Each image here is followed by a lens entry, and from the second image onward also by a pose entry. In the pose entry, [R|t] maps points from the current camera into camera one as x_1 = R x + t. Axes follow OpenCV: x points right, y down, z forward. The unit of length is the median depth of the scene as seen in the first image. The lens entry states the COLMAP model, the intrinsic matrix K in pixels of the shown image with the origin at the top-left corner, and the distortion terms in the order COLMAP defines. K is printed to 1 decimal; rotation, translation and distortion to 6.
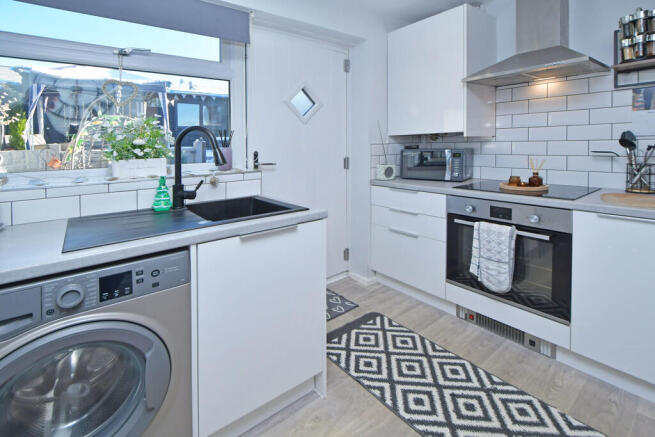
lens RADIAL K [[297.3, 0, 325.7], [0, 297.3, 148.2], [0, 0, 1]] dist [-0.000712, -0.000035]
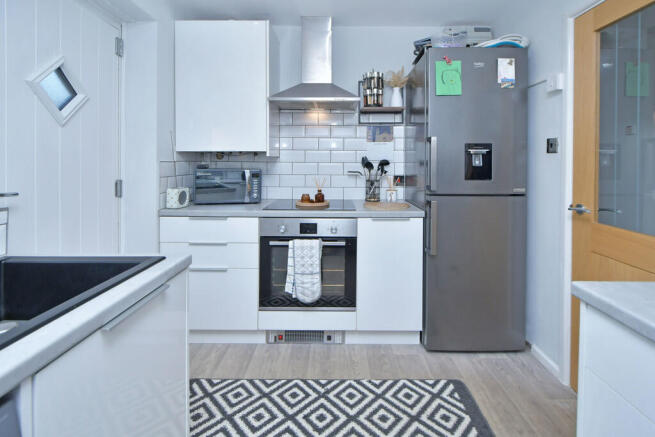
lens RADIAL K [[333.0, 0, 327.9], [0, 333.0, 167.4], [0, 0, 1]] dist [0.002041, 0.000231]
pose [[0.626159, 0.009613, 0.779636, -0.295708], [-0.007228, 0.999953, -0.006523, 0.003594], [-0.779662, -0.001551, 0.626199, 0.181202]]
